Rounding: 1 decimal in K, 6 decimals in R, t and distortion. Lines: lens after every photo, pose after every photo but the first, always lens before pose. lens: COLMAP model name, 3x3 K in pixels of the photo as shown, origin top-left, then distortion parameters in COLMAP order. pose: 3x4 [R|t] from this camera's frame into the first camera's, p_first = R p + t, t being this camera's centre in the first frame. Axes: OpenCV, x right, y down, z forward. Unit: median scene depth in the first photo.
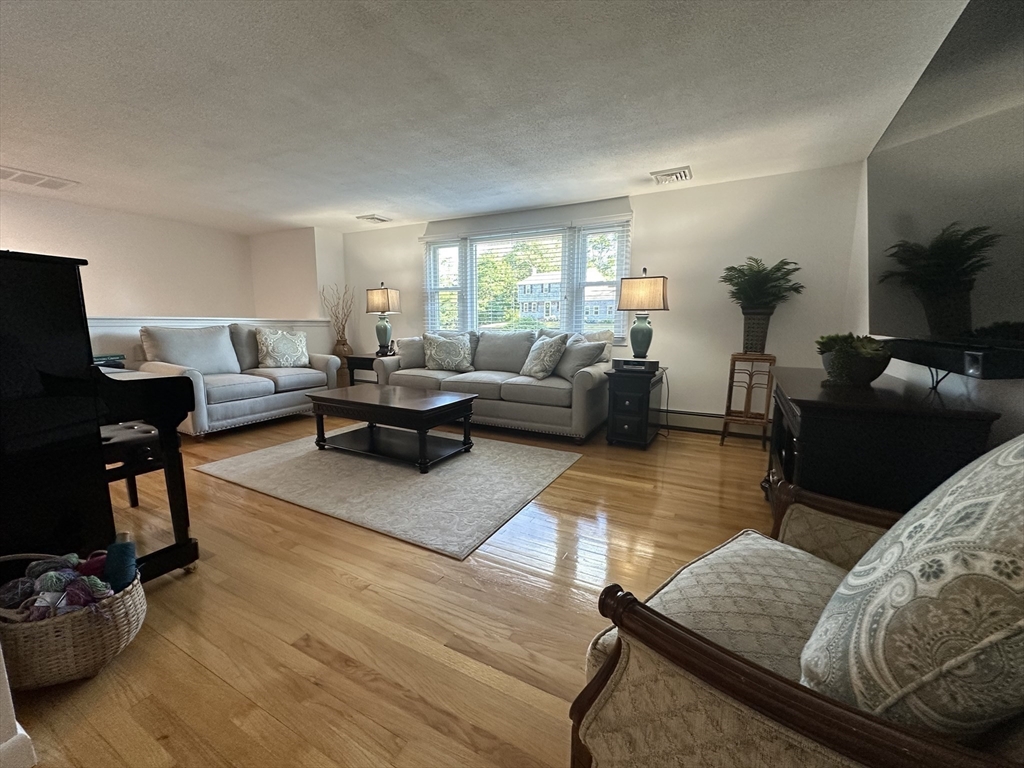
lens RADIAL K [[409.5, 0, 509.9], [0, 409.5, 381.0], [0, 0, 1]] dist [-0.003210, -0.000044]
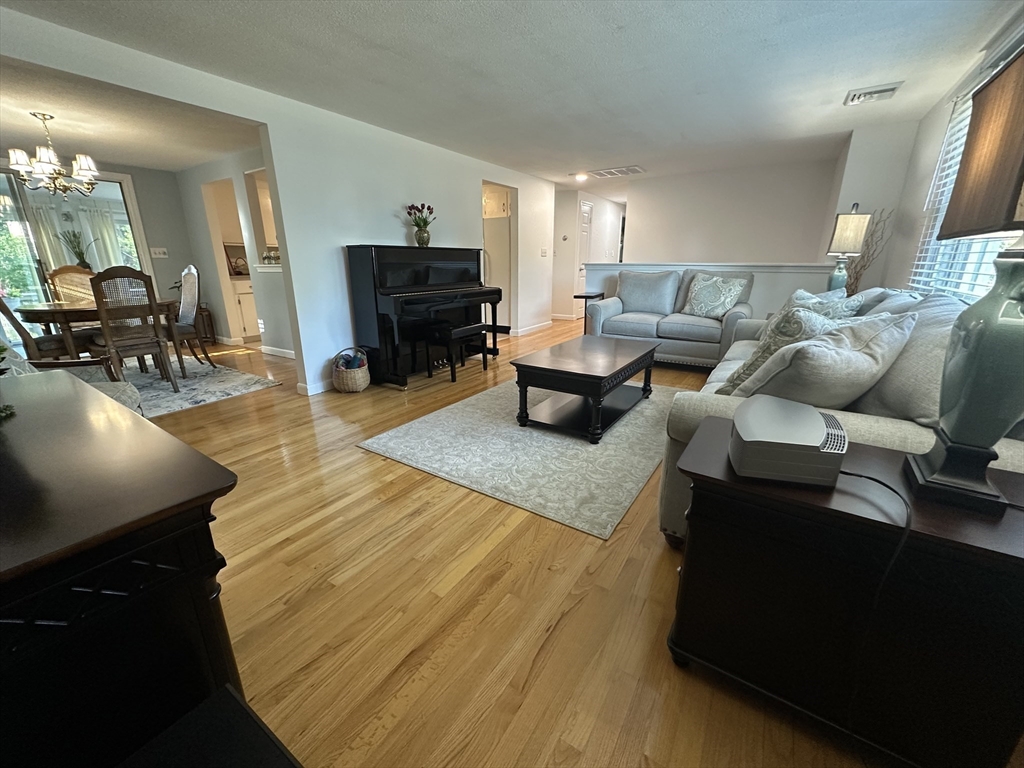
lens RADIAL K [[409.5, 0, 509.0], [0, 409.5, 387.2], [0, 0, 1]] dist [-0.003210, -0.000044]
pose [[-0.085081, 0.289037, -0.953530, 0.733187], [-0.148188, 0.942686, 0.298972, -0.159257], [0.985293, 0.166738, -0.037373, 1.022031]]
